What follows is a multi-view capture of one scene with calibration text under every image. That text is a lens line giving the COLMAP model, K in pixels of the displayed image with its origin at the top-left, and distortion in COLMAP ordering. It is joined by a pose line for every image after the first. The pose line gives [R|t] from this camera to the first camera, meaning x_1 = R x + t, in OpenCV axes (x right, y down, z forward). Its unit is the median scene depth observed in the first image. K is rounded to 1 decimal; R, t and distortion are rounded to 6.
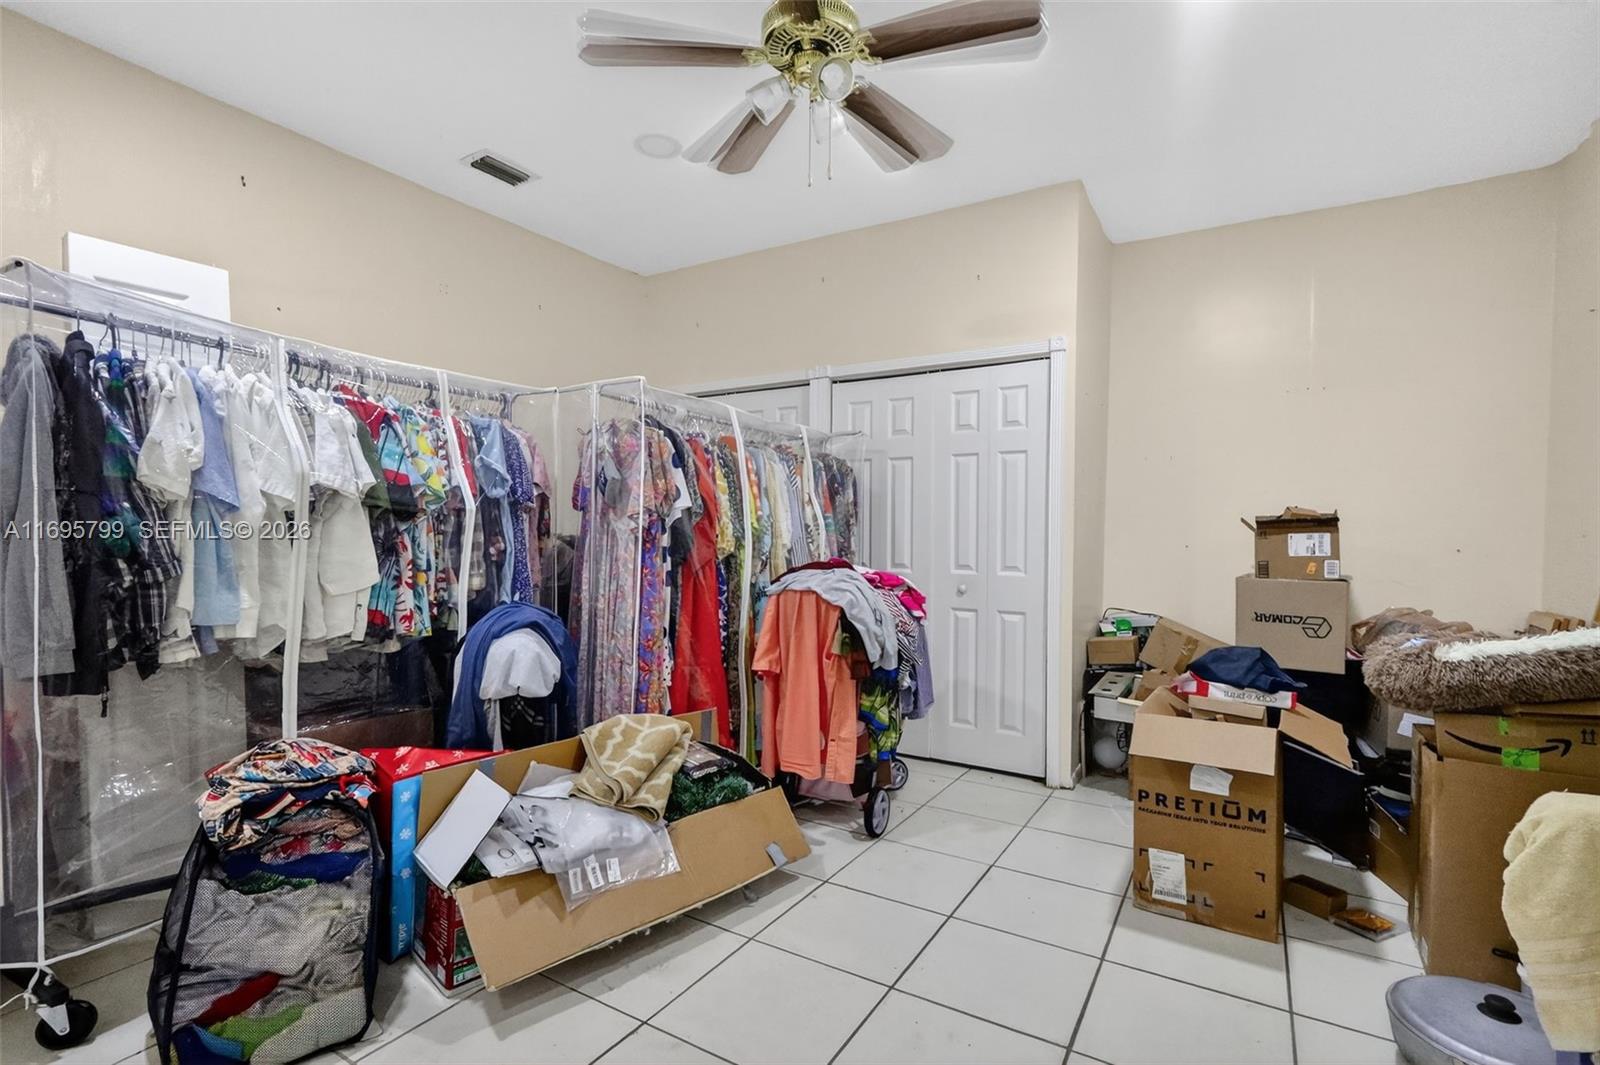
lens RADIAL K [[741.8, 0, 804.5], [0, 741.8, 540.5], [0, 0, 1]] dist [-0.001900, 0.001901]
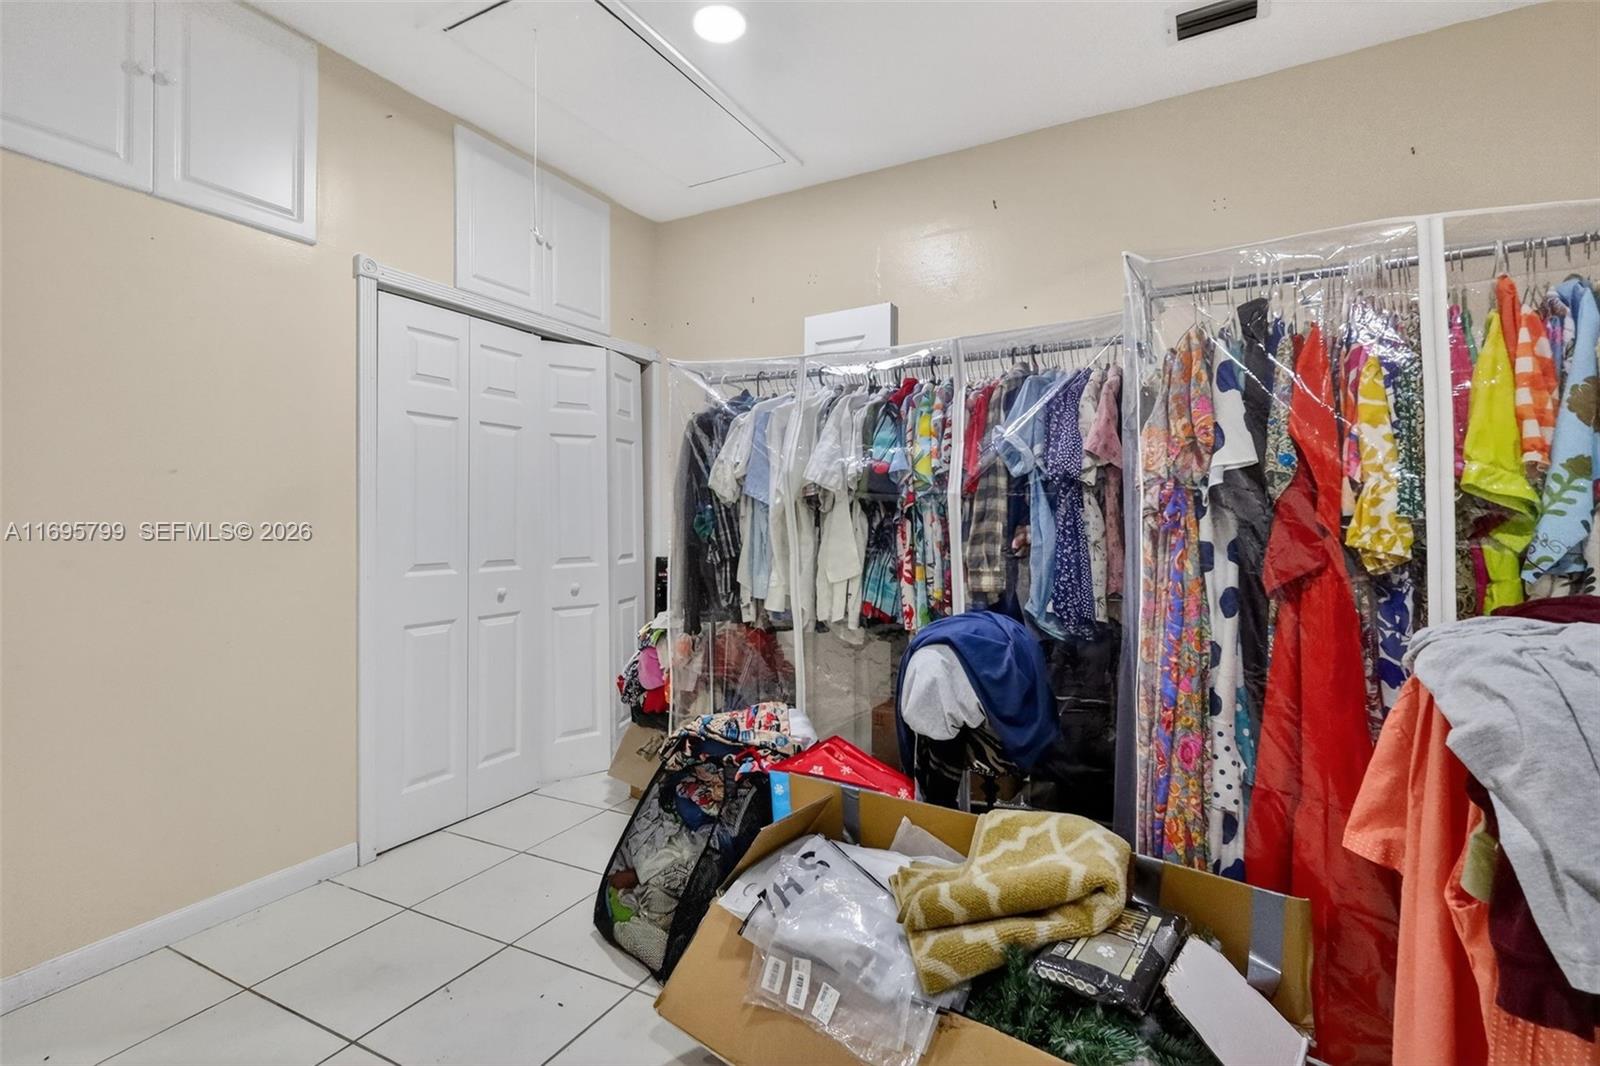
lens RADIAL K [[741.8, 0, 806.4], [0, 741.8, 515.5], [0, 0, 1]] dist [-0.001900, 0.001901]
pose [[0.066197, -0.026402, -0.997457, 0.394153], [-0.001776, 0.999645, -0.026578, 0.004915], [0.997805, 0.003531, 0.066127, 0.824972]]
